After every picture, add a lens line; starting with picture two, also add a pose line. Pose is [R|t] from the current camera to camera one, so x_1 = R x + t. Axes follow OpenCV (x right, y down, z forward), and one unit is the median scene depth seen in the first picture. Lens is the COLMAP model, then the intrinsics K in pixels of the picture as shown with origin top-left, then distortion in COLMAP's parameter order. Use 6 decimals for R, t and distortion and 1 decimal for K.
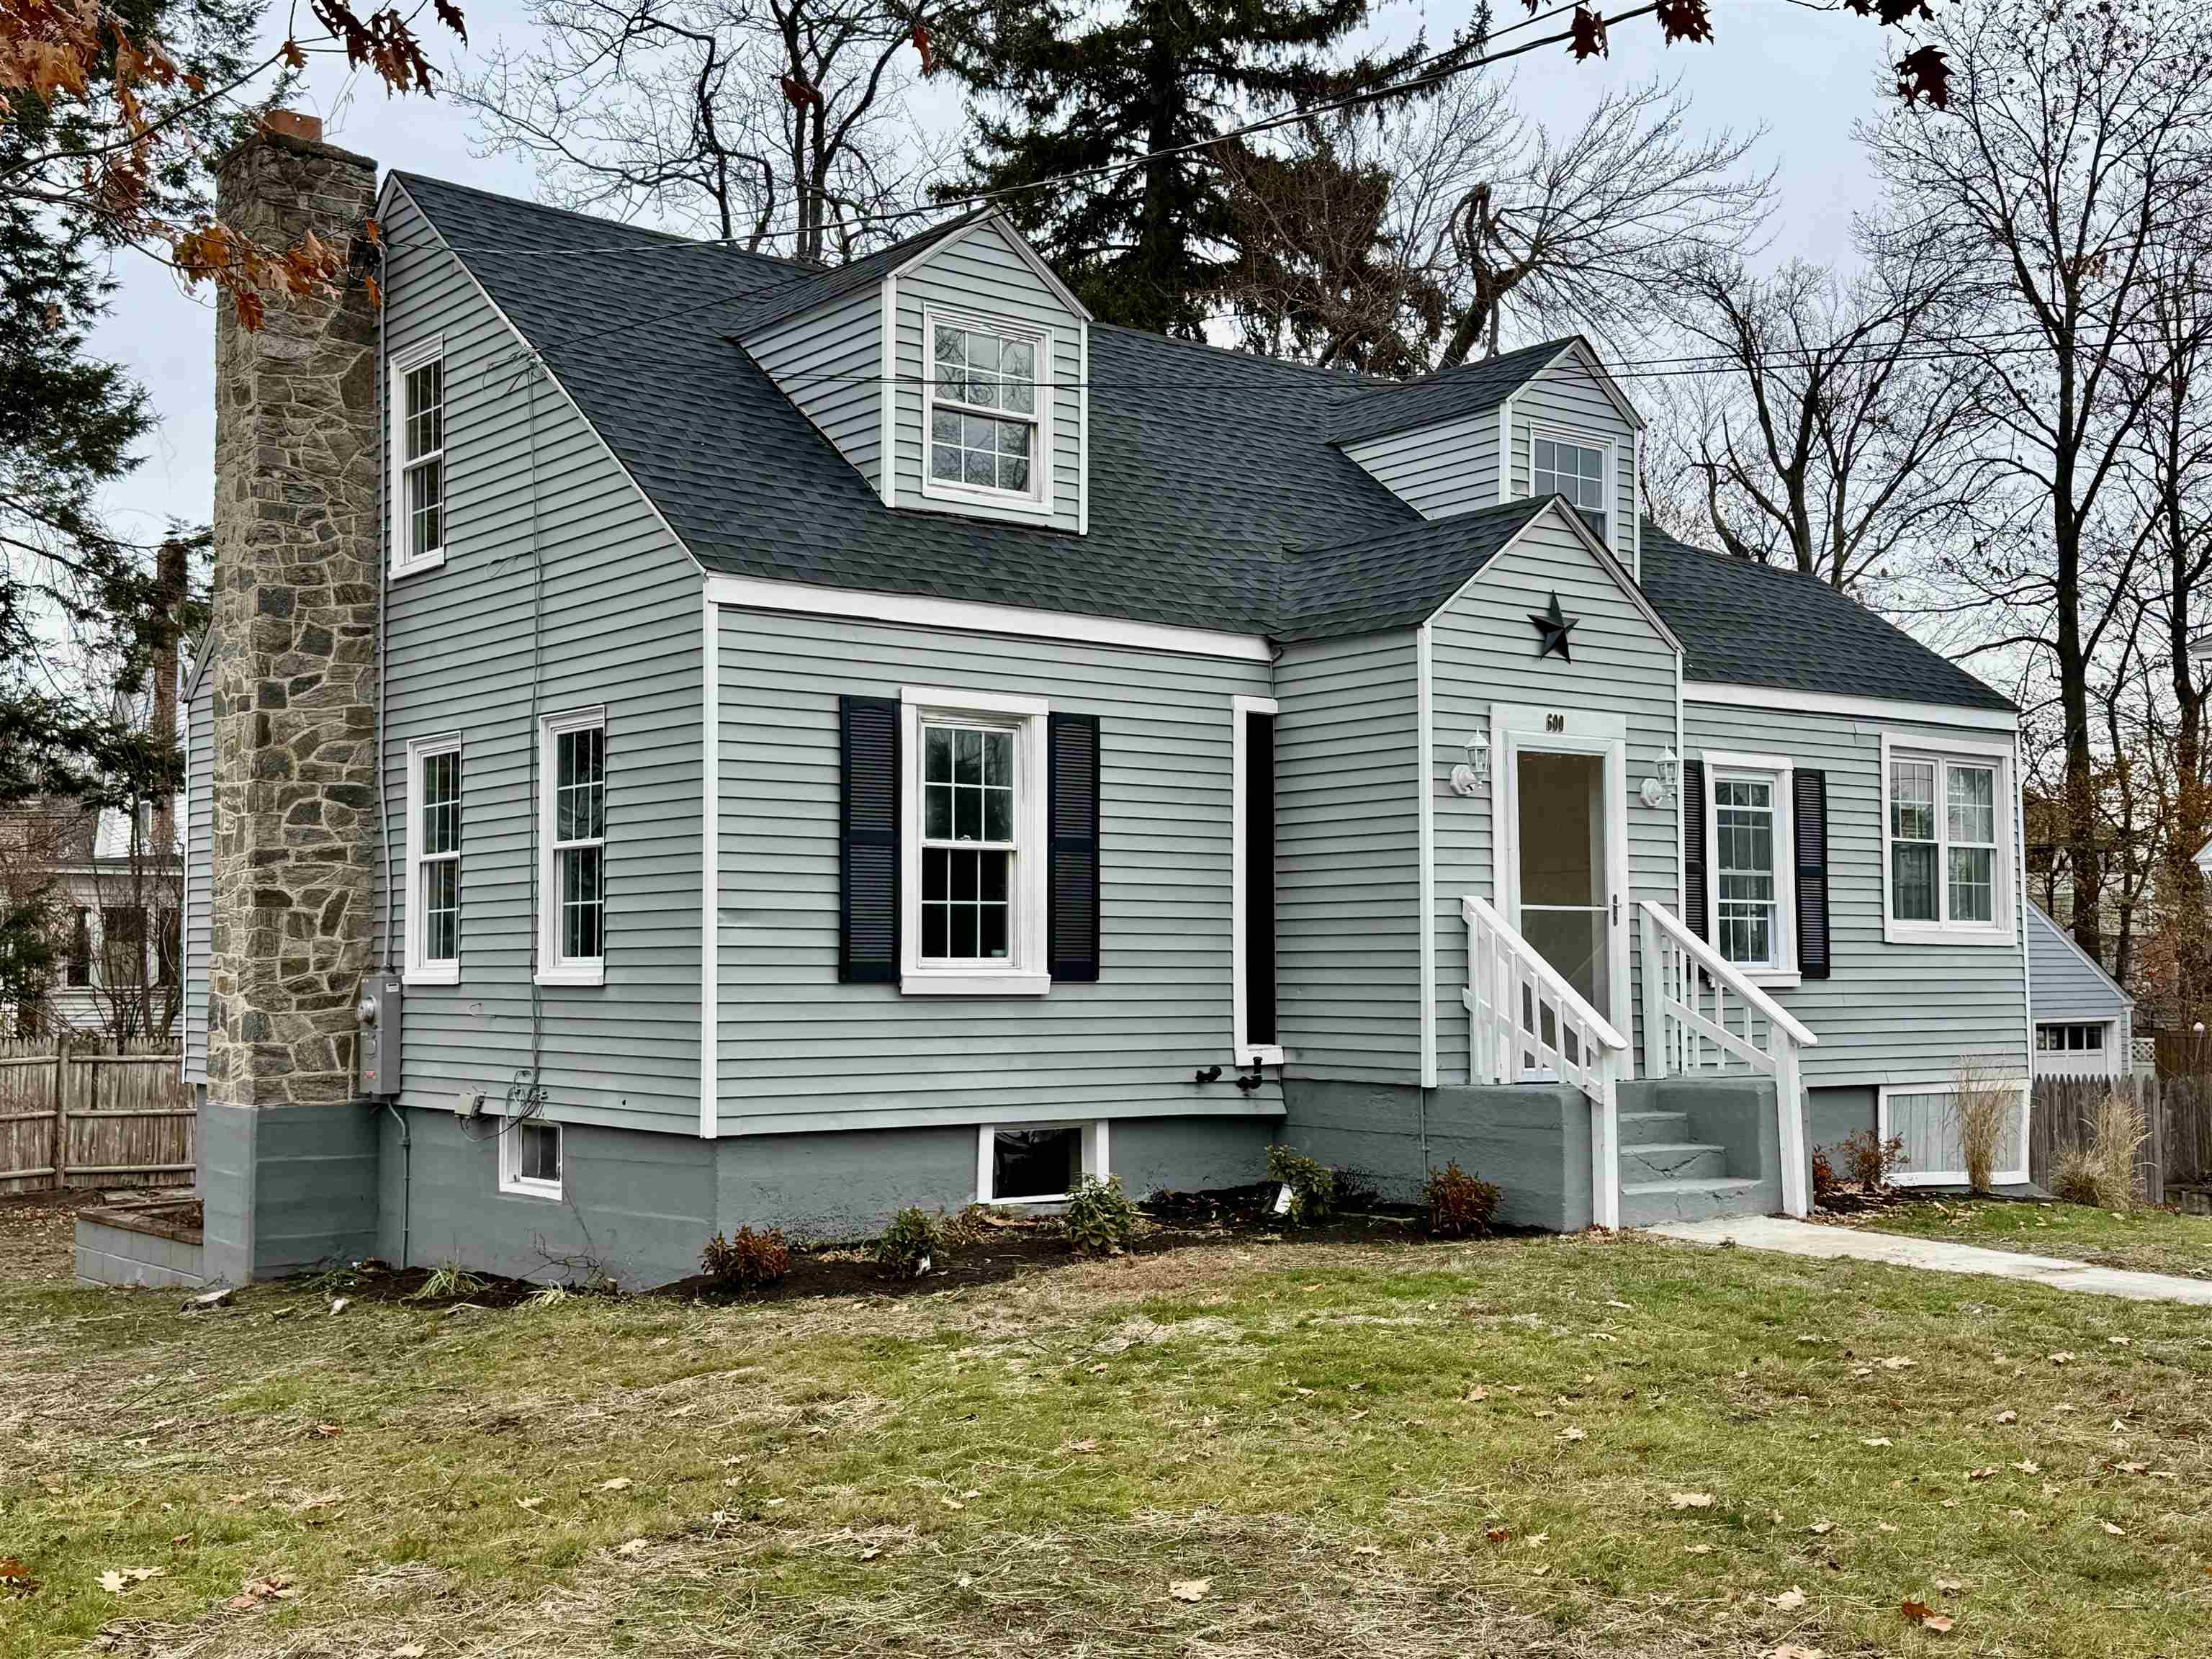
lens RADIAL K [[2557.4, 0, 1104.2], [0, 2557.4, 839.4], [0, 0, 1]] dist [0.033088, 0.000000]
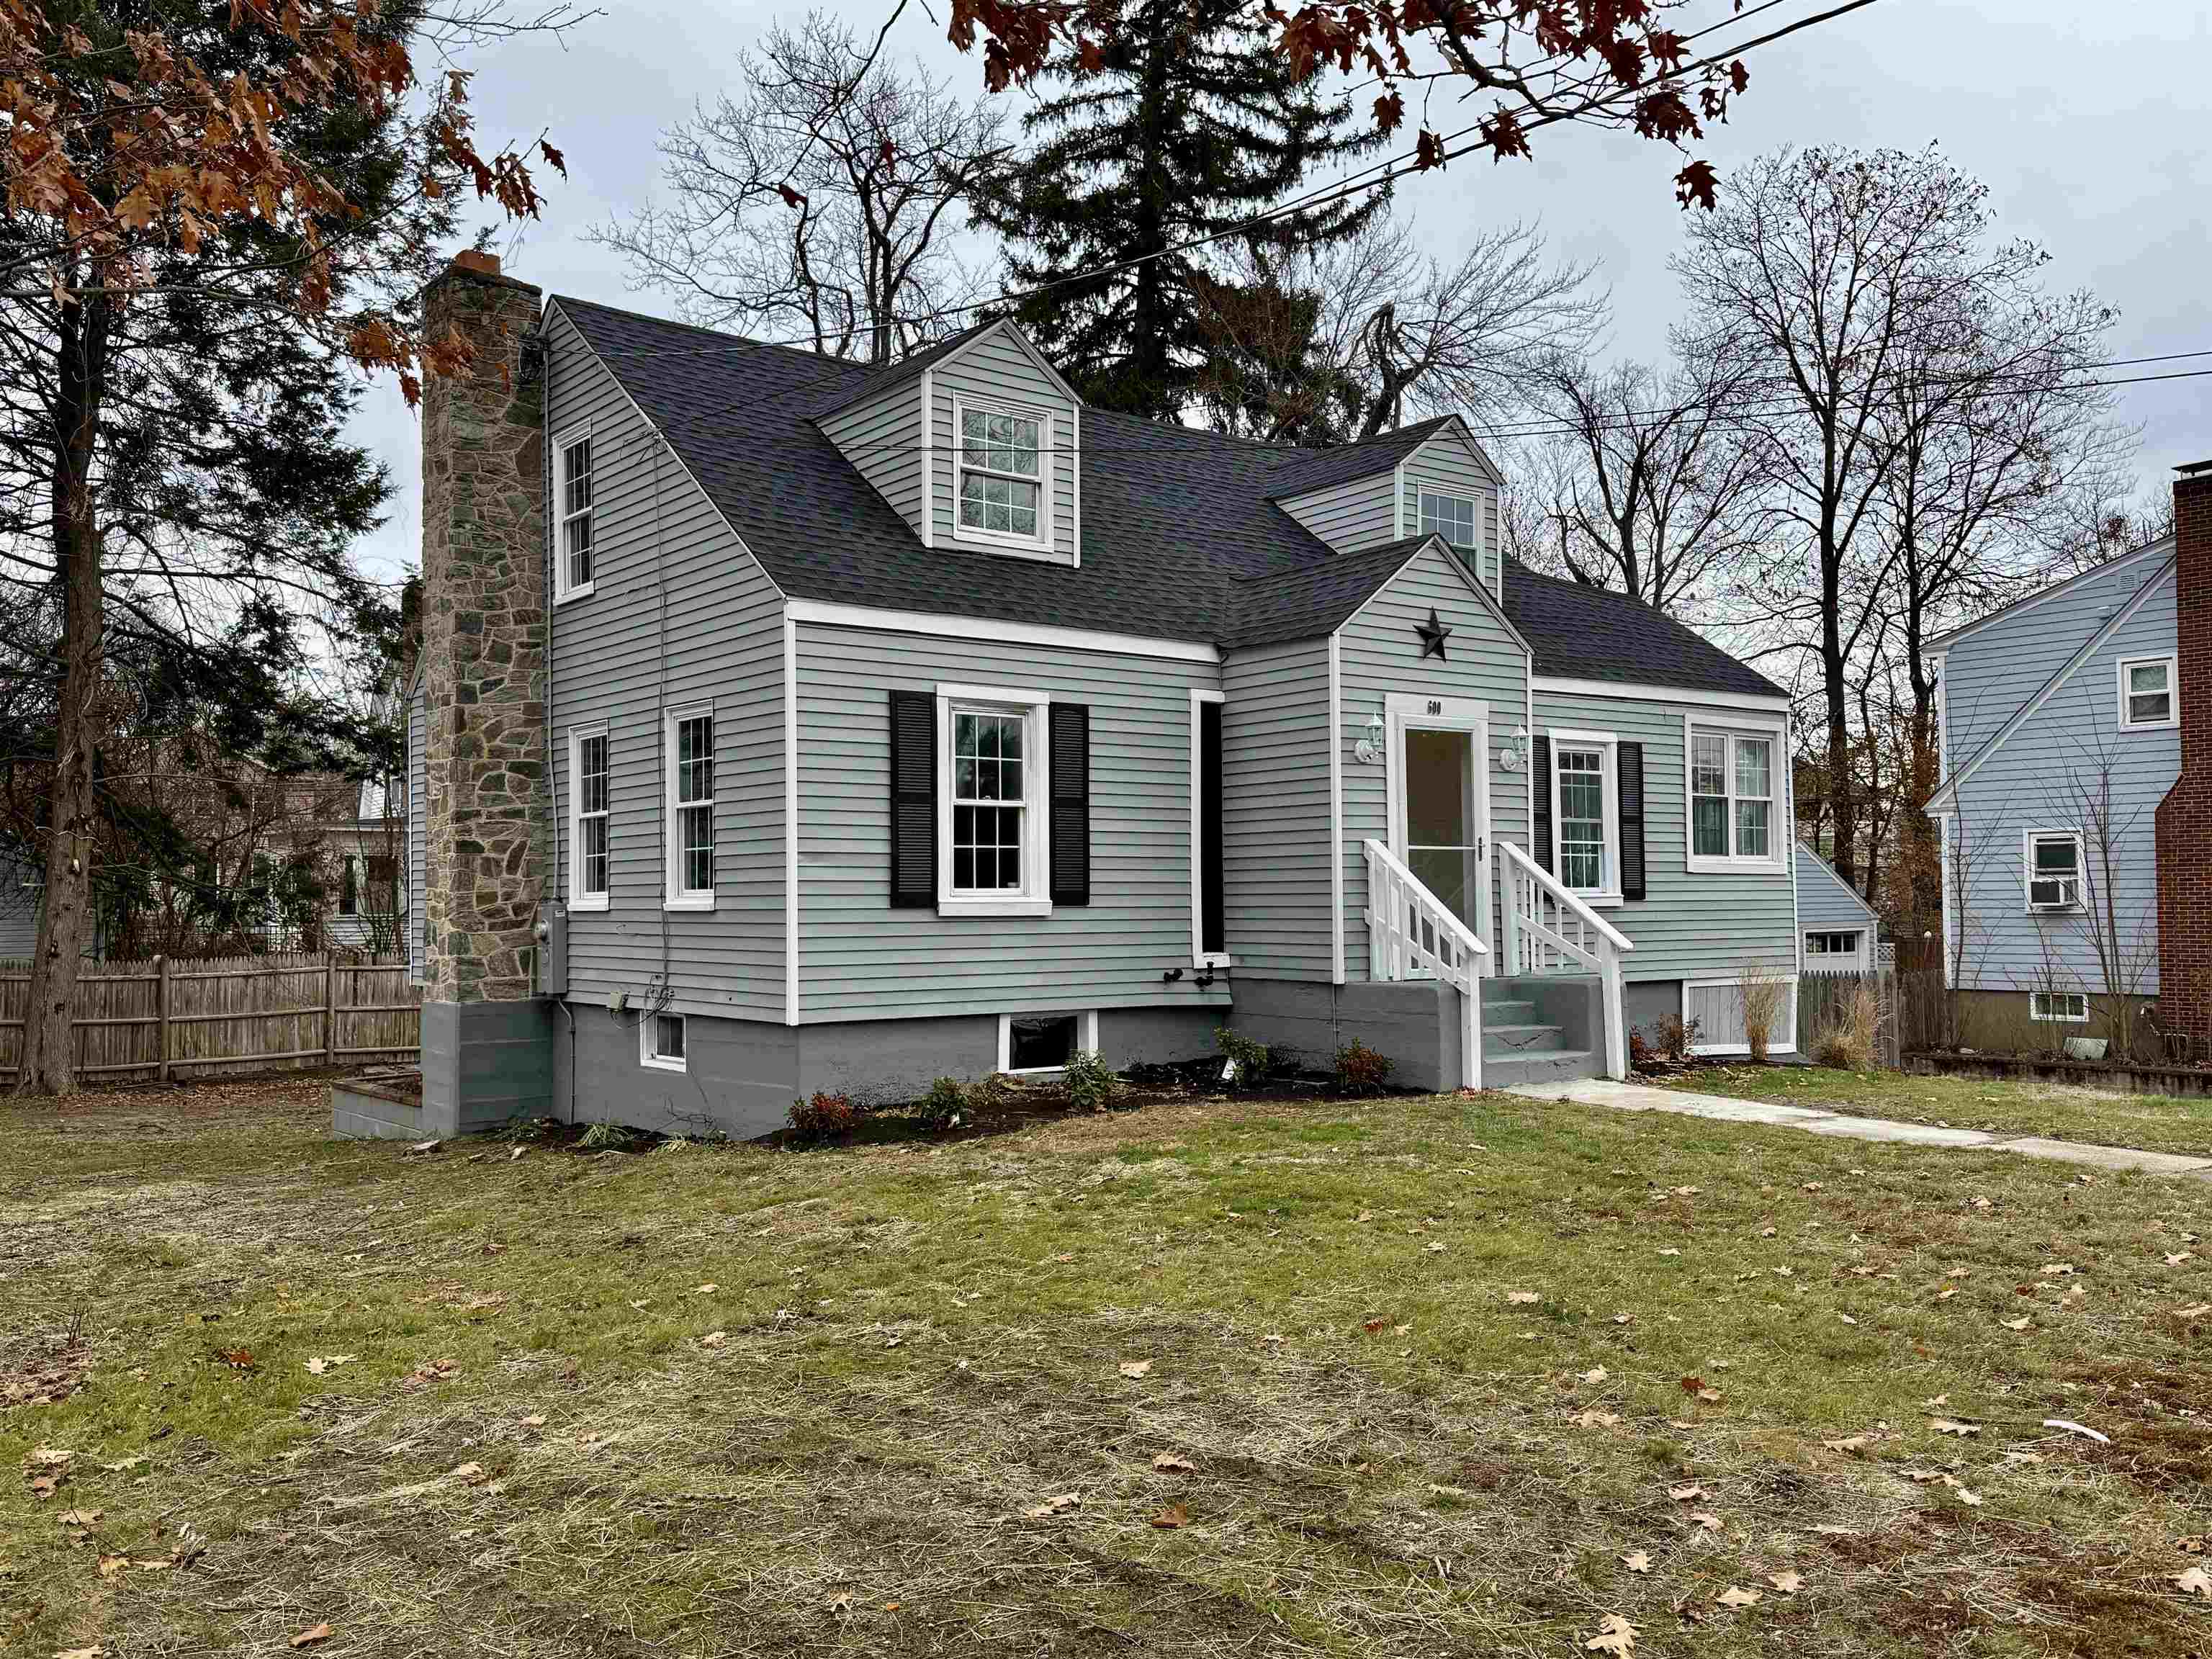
lens RADIAL K [[1892.7, 0, 1101.1], [0, 1892.7, 849.1], [0, 0, 1]] dist [0.050657, -0.081416]
pose [[0.999943, -0.006647, -0.008359, 0.011244], [0.006854, 0.999663, 0.025036, 0.001688], [0.008190, -0.025092, 0.999652, 0.018362]]
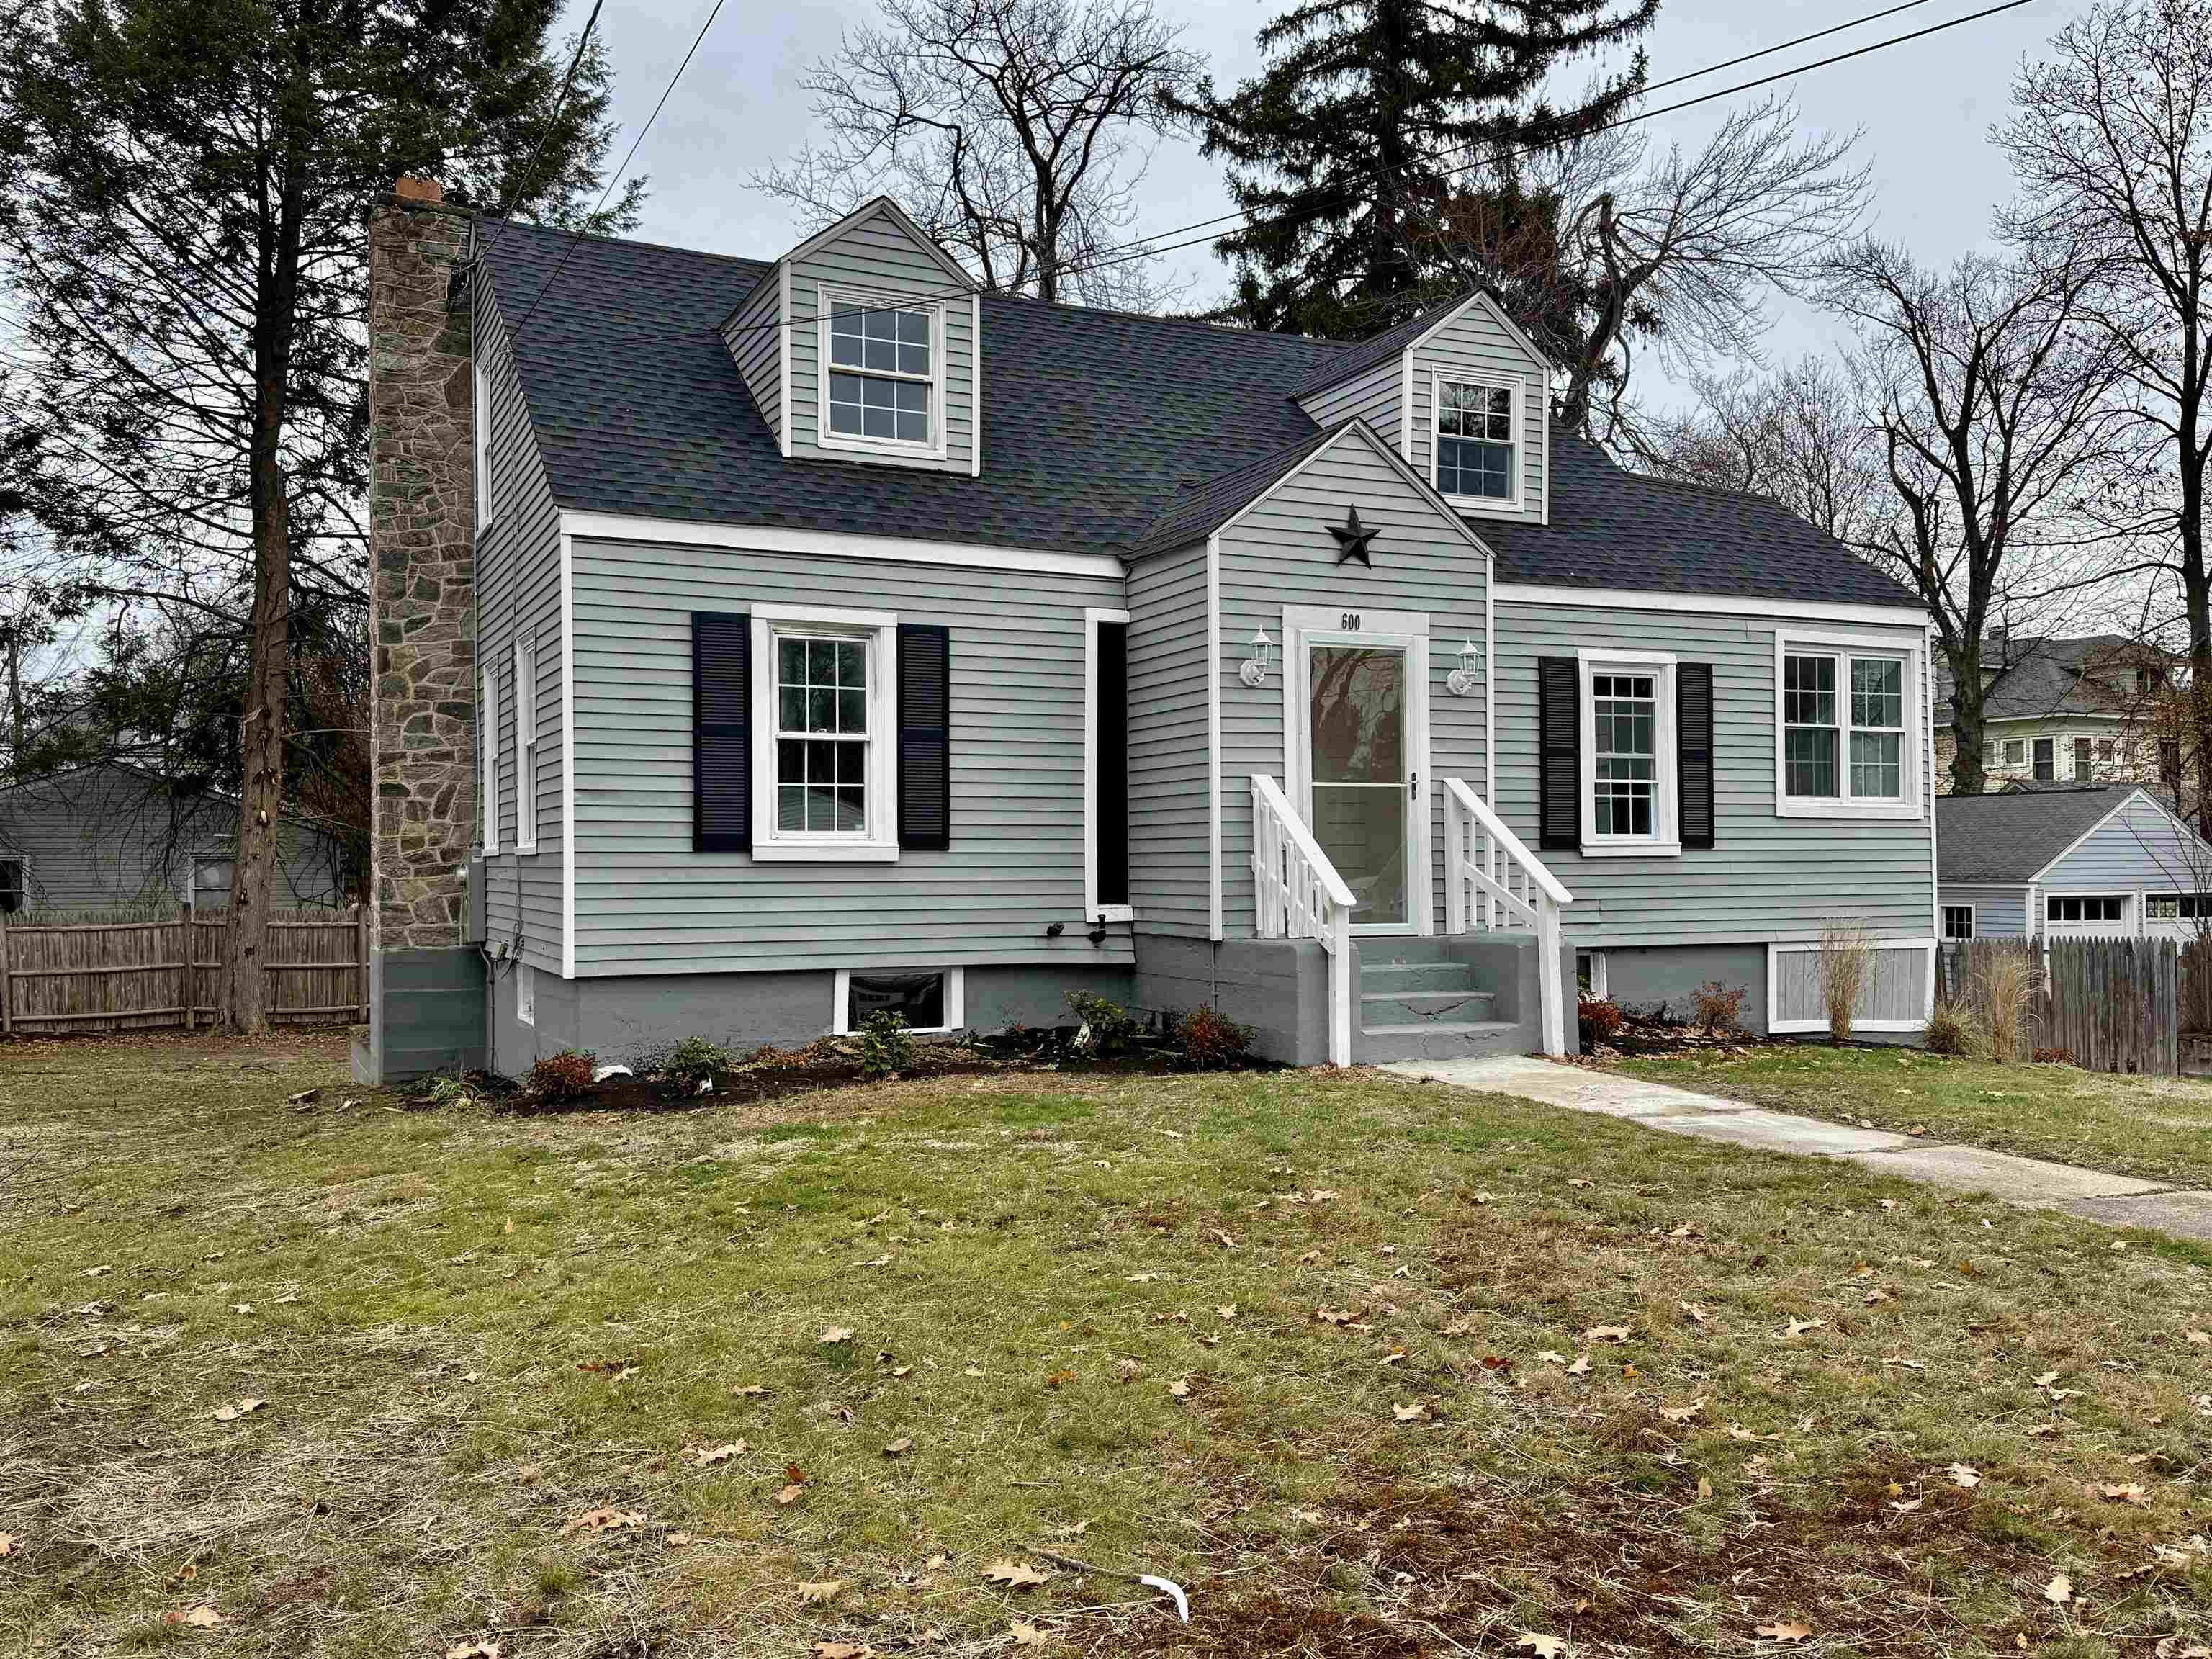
lens RADIAL K [[1892.7, 0, 1111.5], [0, 1892.7, 831.4], [0, 0, 1]] dist [0.050657, -0.081416]
pose [[0.975658, -0.006846, -0.219192, 0.238948], [0.014786, 0.999292, 0.034605, 0.015805], [0.218800, -0.037004, 0.975068, 0.142522]]
